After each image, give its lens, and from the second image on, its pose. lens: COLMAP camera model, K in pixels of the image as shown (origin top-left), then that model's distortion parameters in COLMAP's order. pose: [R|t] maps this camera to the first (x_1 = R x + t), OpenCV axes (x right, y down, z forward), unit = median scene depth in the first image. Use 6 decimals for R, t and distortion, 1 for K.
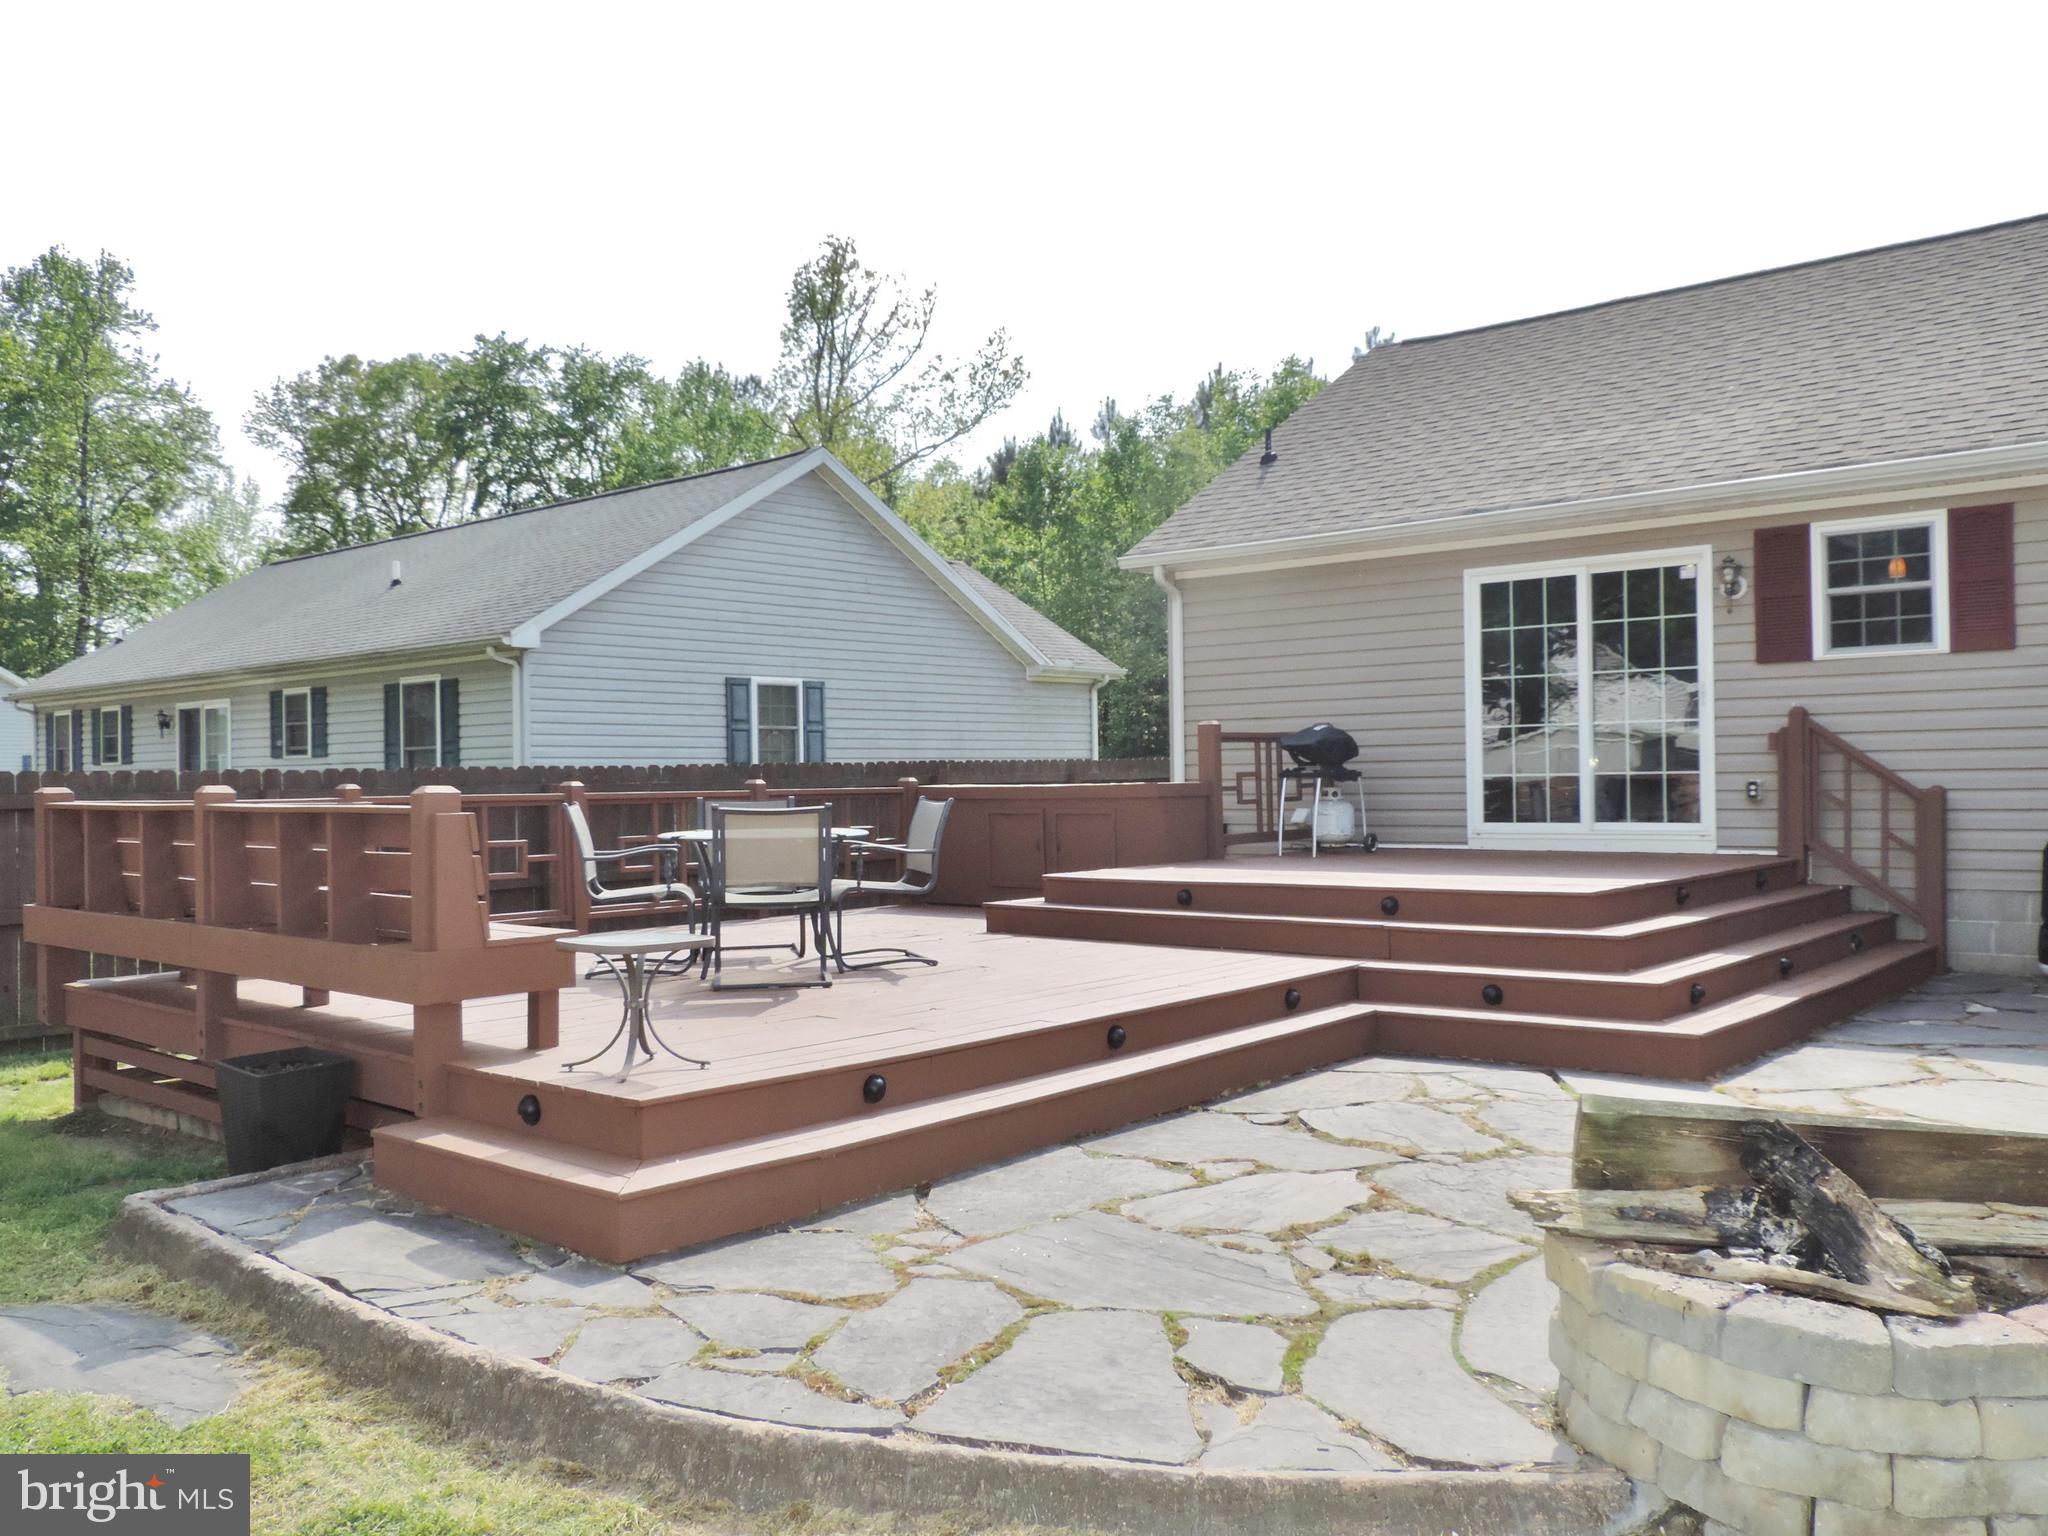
lens RADIAL K [[1622.7, 0, 1041.4], [0, 1622.7, 772.1], [0, 0, 1]] dist [-0.012289, -0.010935]
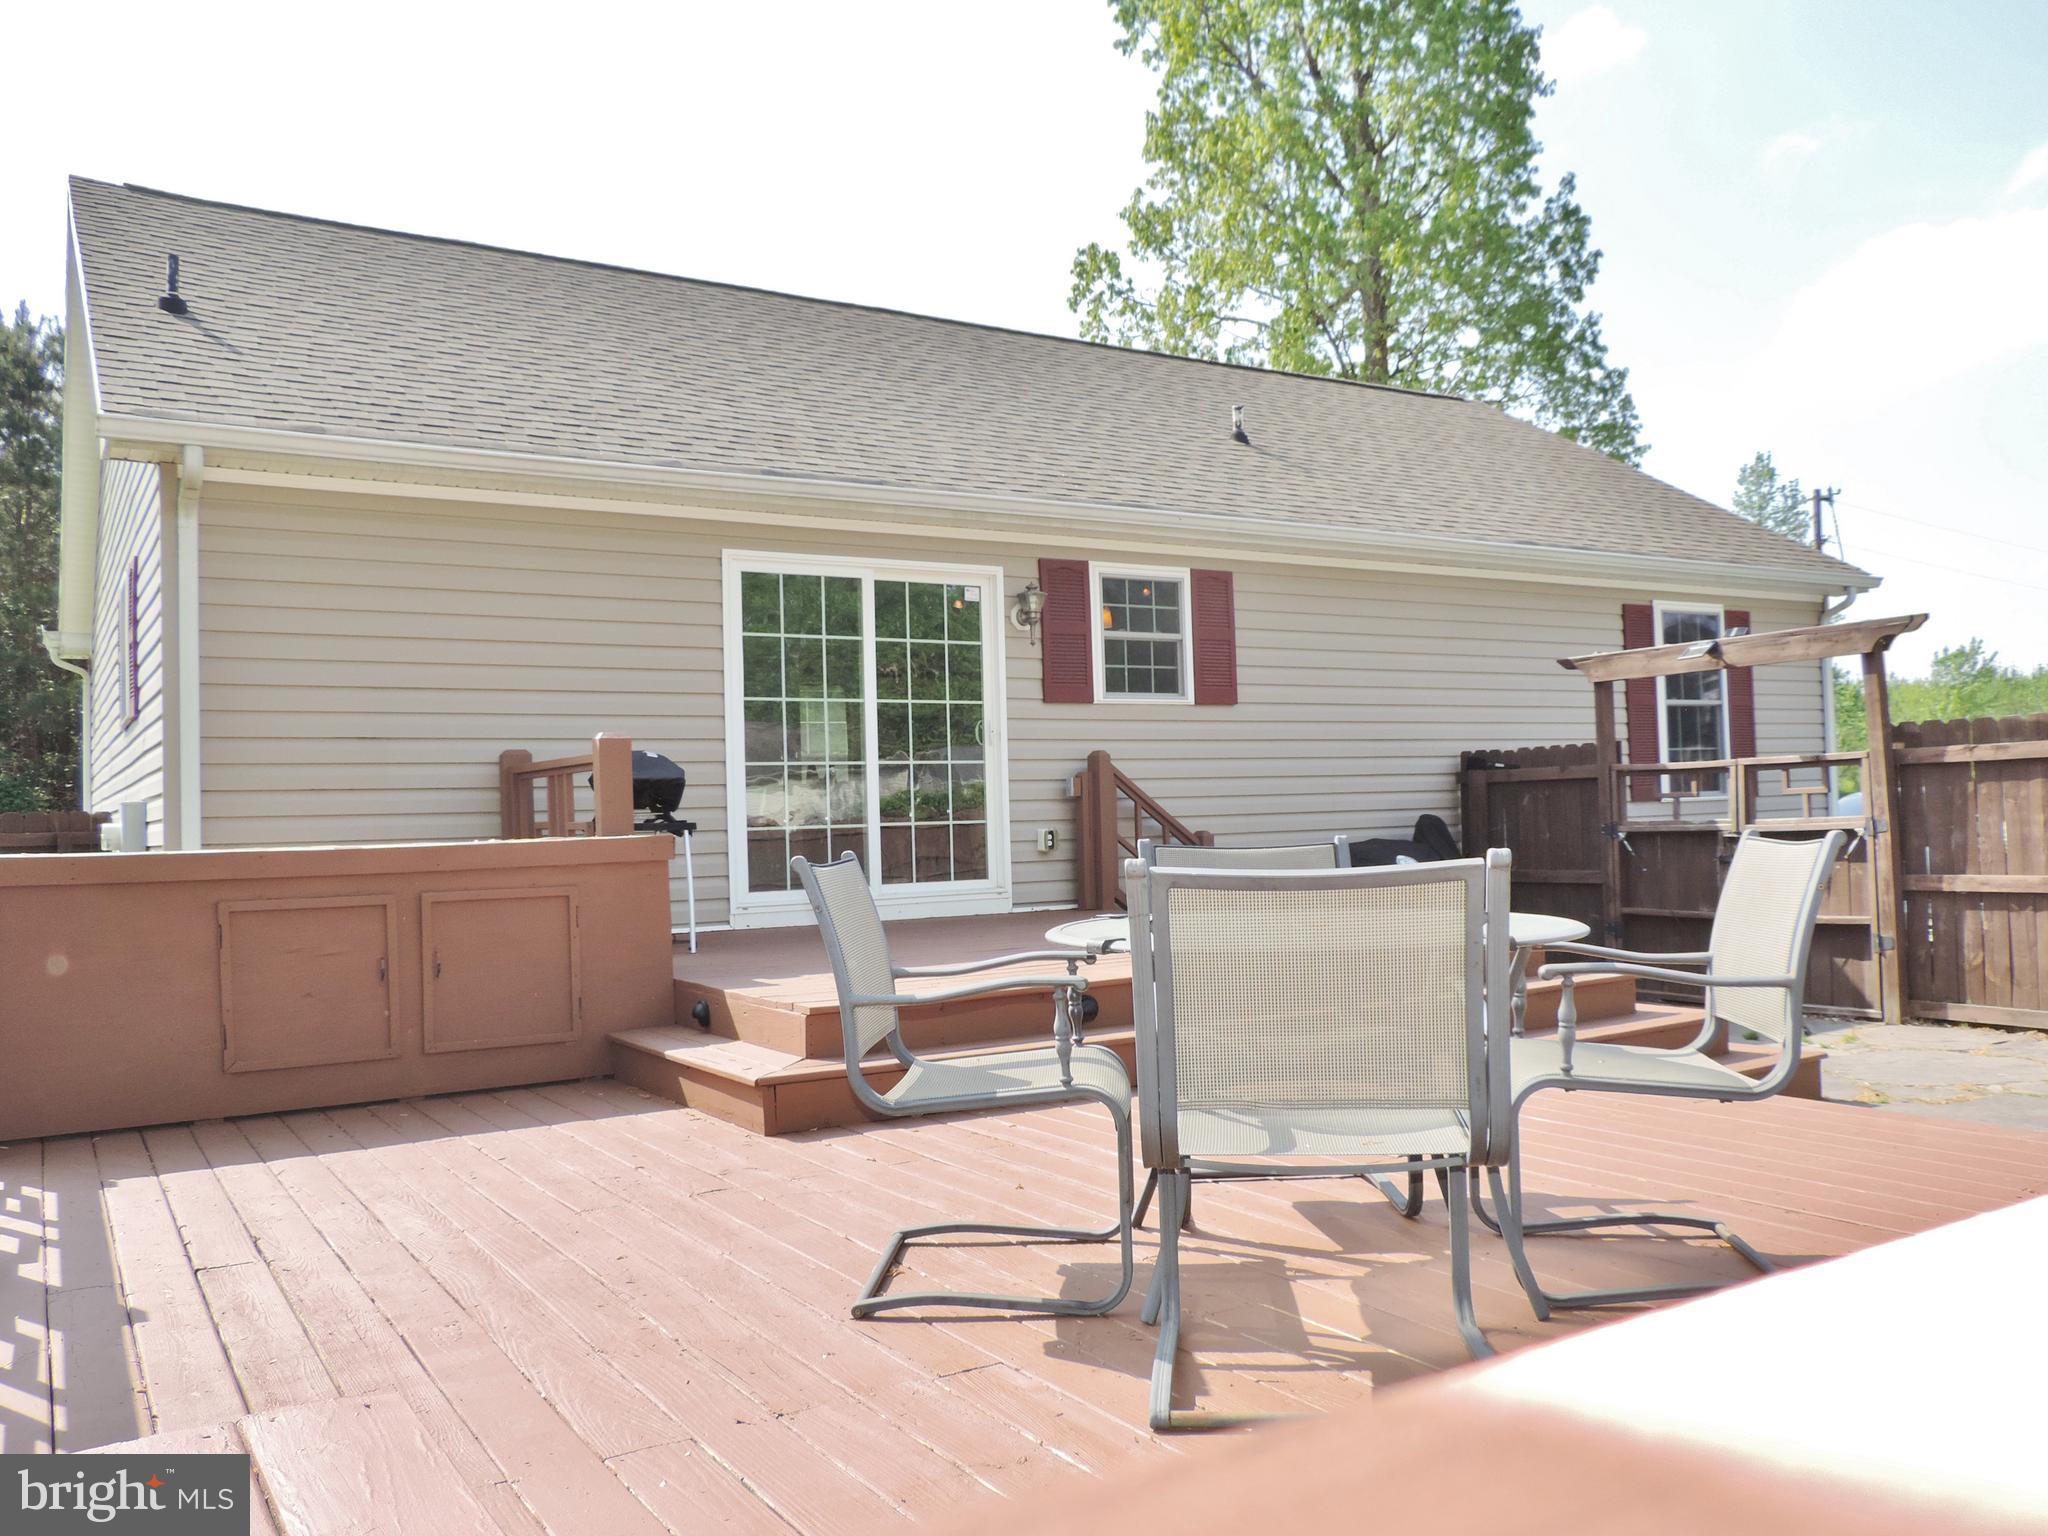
lens RADIAL K [[1622.7, 0, 1024.8], [0, 1622.7, 779.6], [0, 0, 1]] dist [-0.012289, -0.010935]
pose [[0.302236, 0.030280, 0.952752, -0.399452], [0.021674, 0.999019, -0.038626, 0.011087], [-0.952987, 0.032324, 0.301283, 0.660131]]
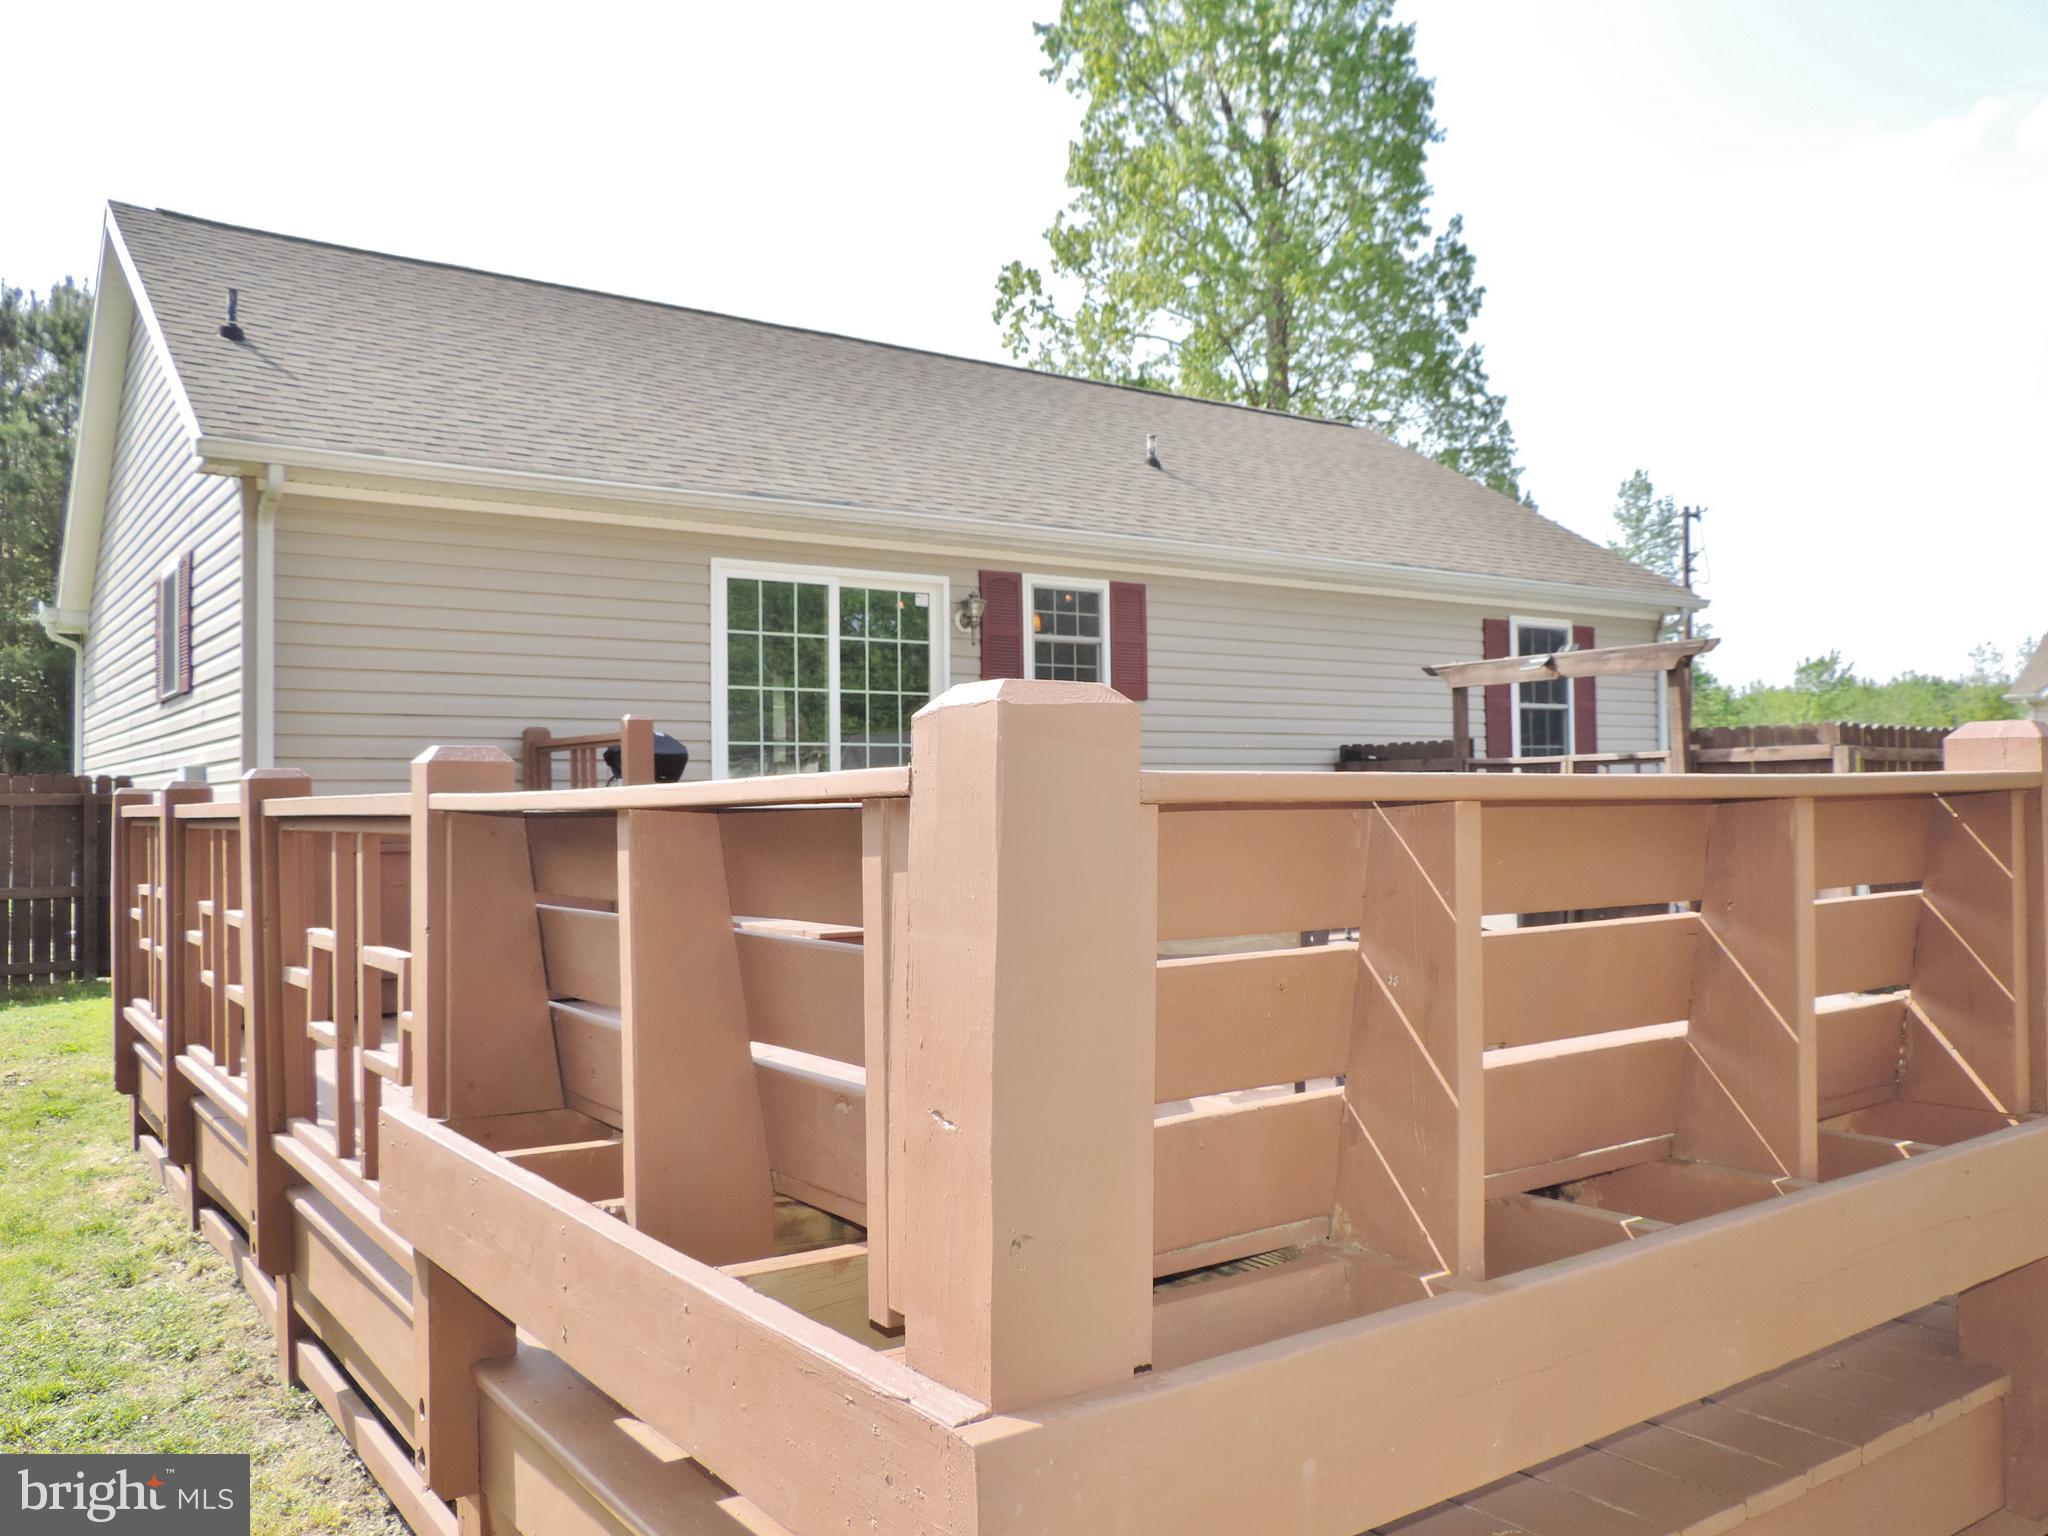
lens RADIAL K [[1622.7, 0, 1021.1], [0, 1622.7, 771.8], [0, 0, 1]] dist [-0.012289, -0.010935]
pose [[0.245493, 0.032363, 0.968858, -0.528568], [0.005232, 0.999384, -0.034708, 0.018383], [-0.969384, 0.013589, 0.245172, 0.642795]]
